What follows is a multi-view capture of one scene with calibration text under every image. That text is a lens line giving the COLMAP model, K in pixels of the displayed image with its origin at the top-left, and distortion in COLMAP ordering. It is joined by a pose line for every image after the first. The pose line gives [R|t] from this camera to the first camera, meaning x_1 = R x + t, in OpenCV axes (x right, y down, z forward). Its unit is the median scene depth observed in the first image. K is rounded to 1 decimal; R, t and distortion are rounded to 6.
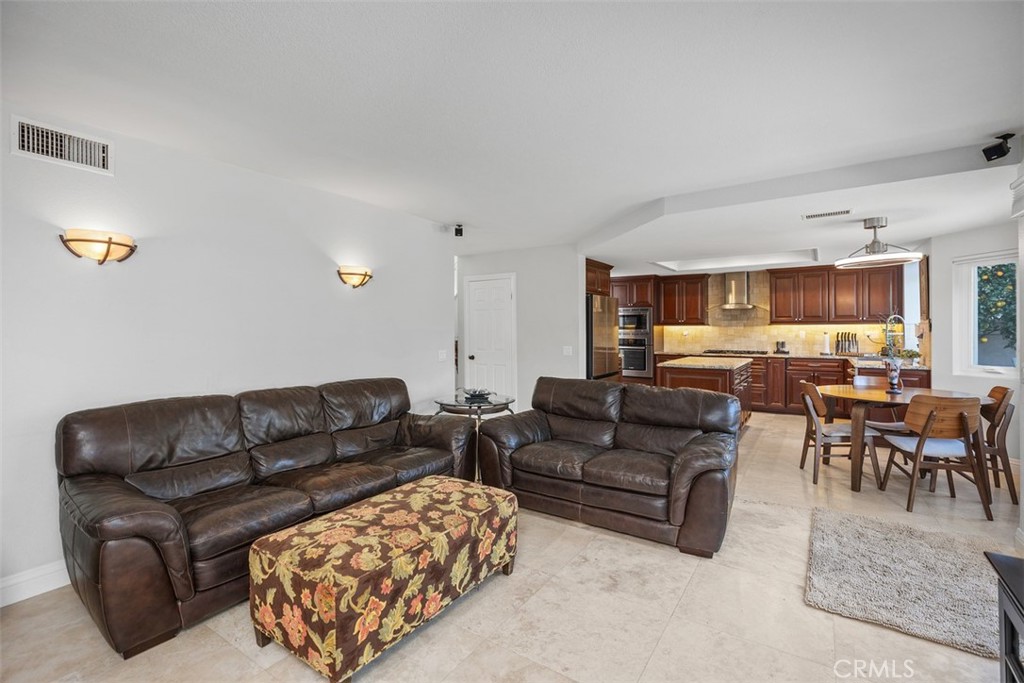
lens RADIAL K [[467.2, 0, 511.9], [0, 467.2, 339.2], [0, 0, 1]] dist [0.000643, 0.000051]
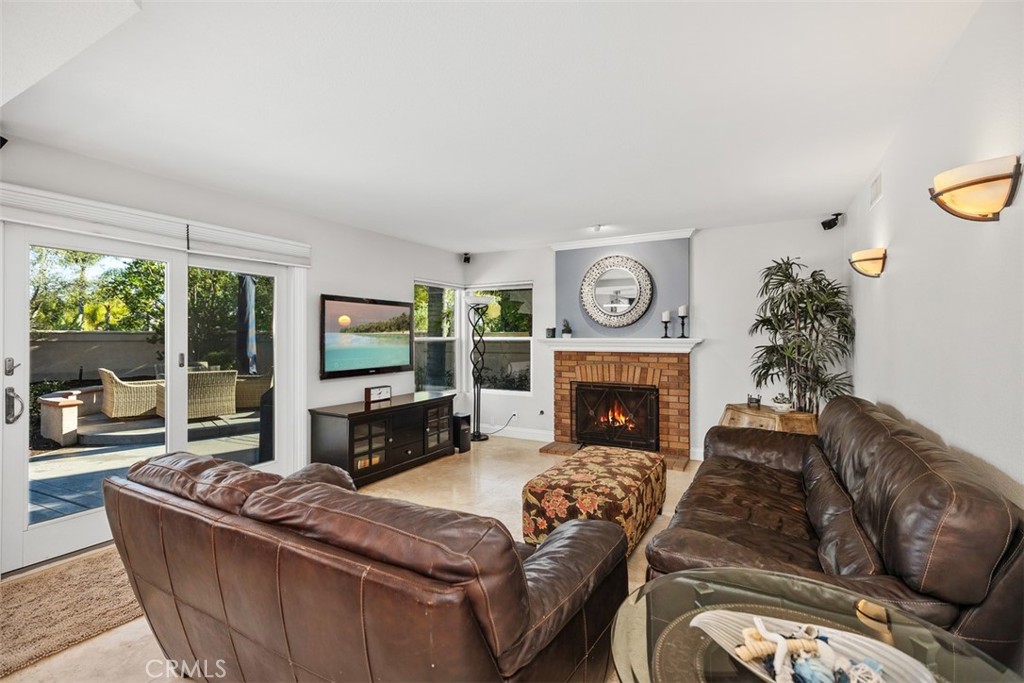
lens RADIAL K [[467.2, 0, 514.4], [0, 467.2, 341.6], [0, 0, 1]] dist [0.000643, 0.000051]
pose [[-0.998218, -0.008973, -0.058993, 0.096475], [-0.008843, 0.999958, -0.002466, 0.007021], [0.059013, -0.001940, -0.998255, 2.197018]]
